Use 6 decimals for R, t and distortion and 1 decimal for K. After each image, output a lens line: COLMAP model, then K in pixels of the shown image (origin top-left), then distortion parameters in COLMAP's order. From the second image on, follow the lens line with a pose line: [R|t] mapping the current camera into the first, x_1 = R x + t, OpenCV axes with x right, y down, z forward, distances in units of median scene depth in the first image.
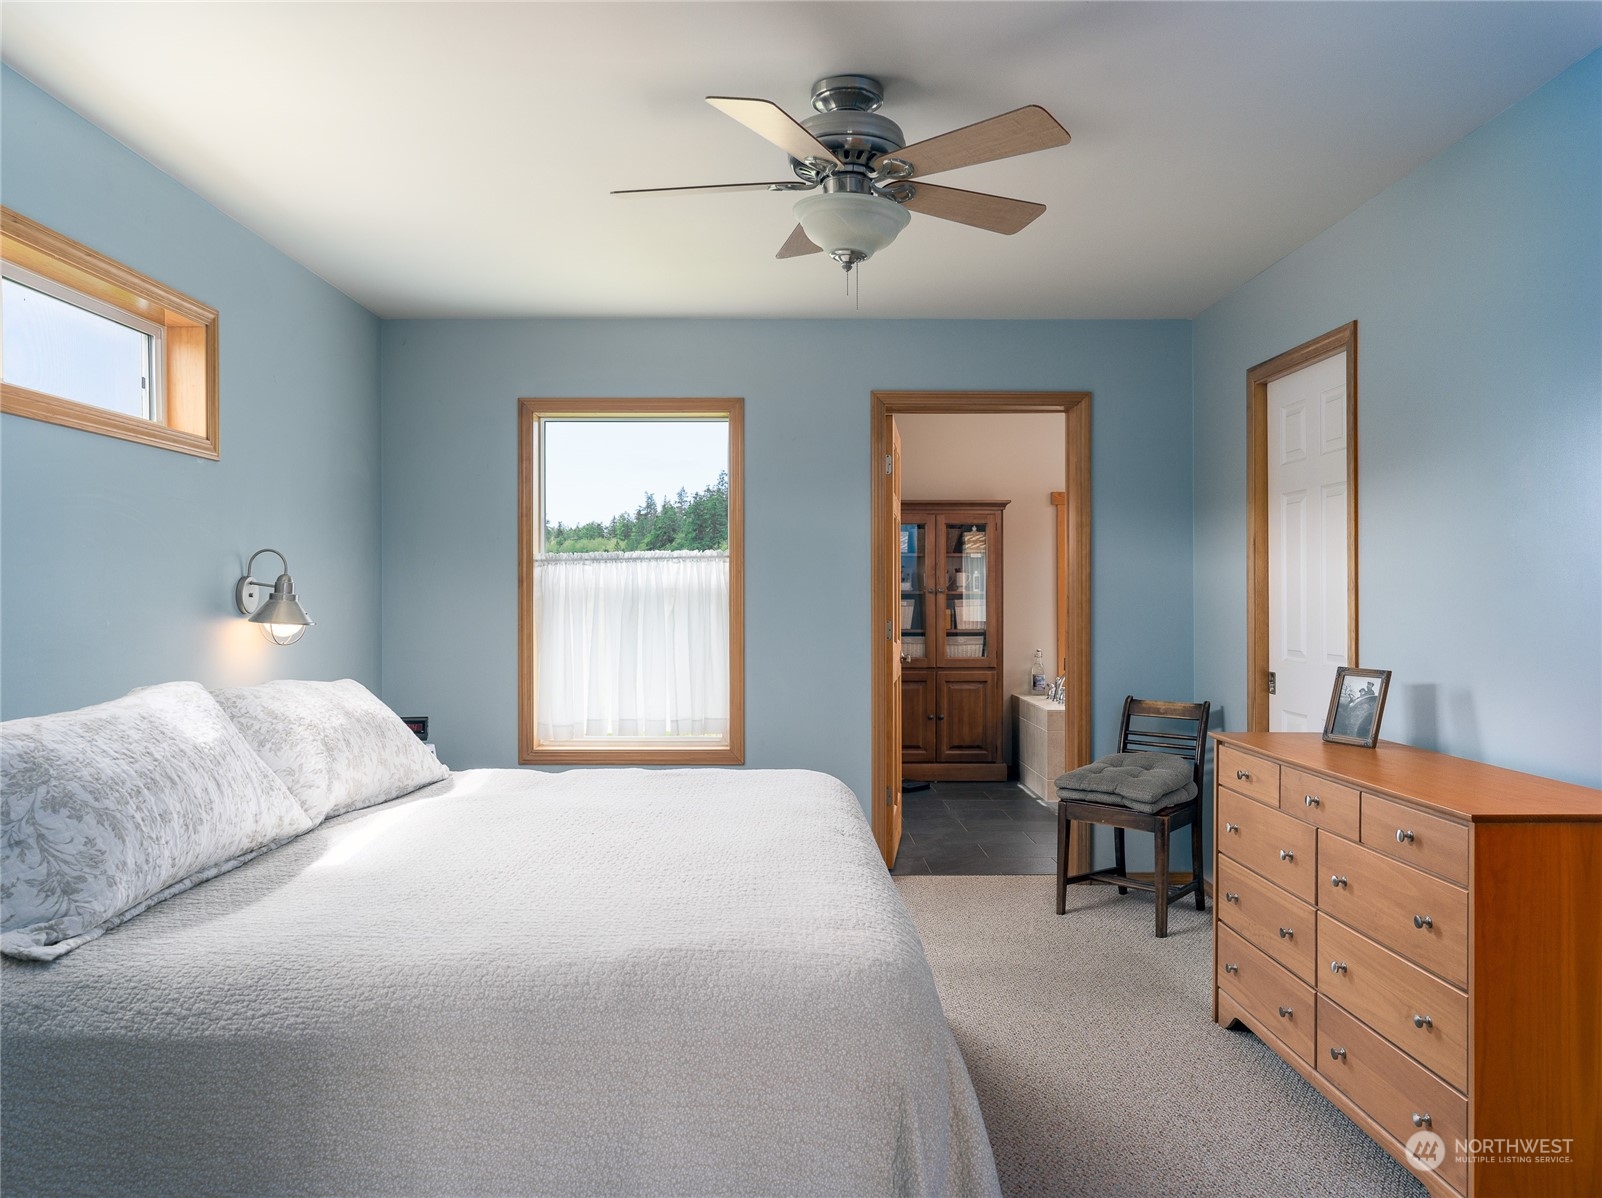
lens RADIAL K [[1144.3, 0, 802.2], [0, 1144.3, 594.6], [0, 0, 1]] dist [0.001506, -0.004095]
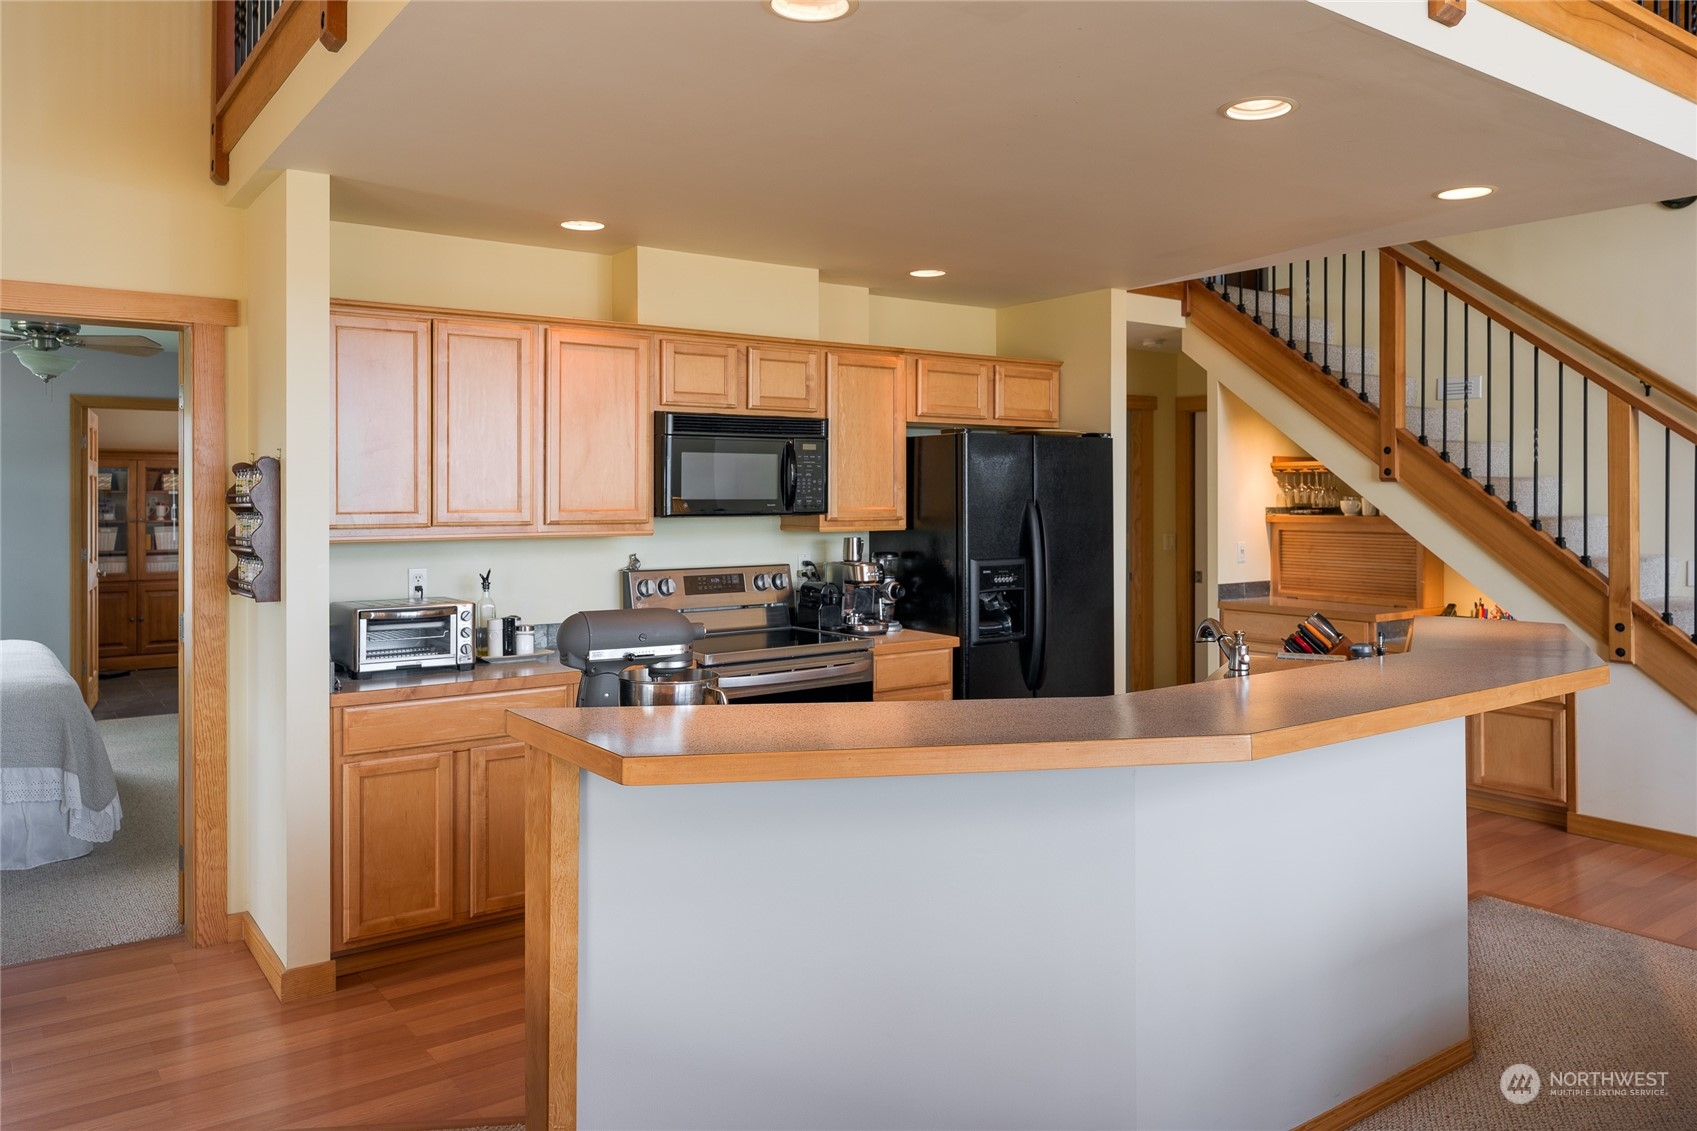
lens RADIAL K [[1186.4, 0, 859.1], [0, 1186.4, 491.5], [0, 0, 1]] dist [0.000322, -0.004726]
pose [[0.807840, 0.001810, 0.589398, -0.011643], [0.001565, 0.999985, -0.005216, -0.027122], [-0.589399, 0.005136, 0.807826, -0.539260]]
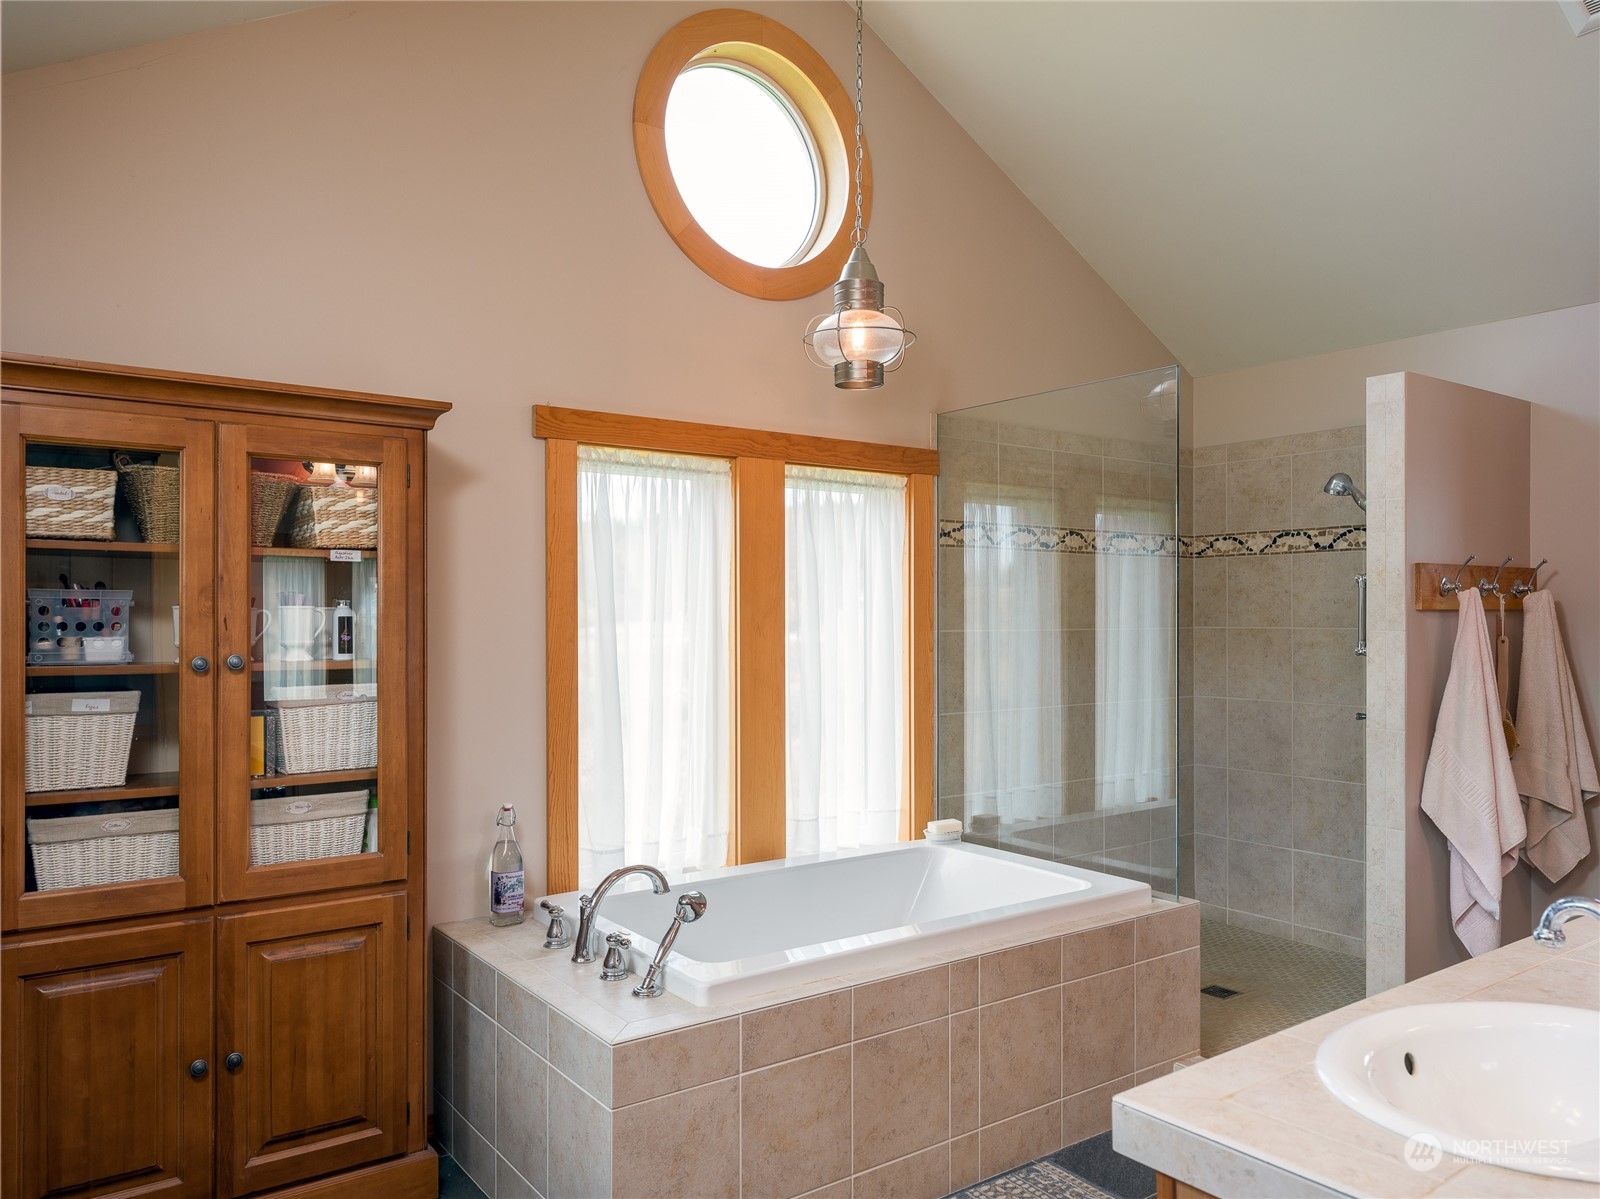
lens RADIAL K [[1142.9, 0, 784.5], [0, 1142.9, 625.2], [0, 0, 1]] dist [0.001506, -0.004095]
pose [[0.825536, -0.001729, 0.564346, 0.068326], [0.001440, 0.999999, 0.000957, -0.013960], [-0.564347, 0.000022, 0.825538, 0.648761]]
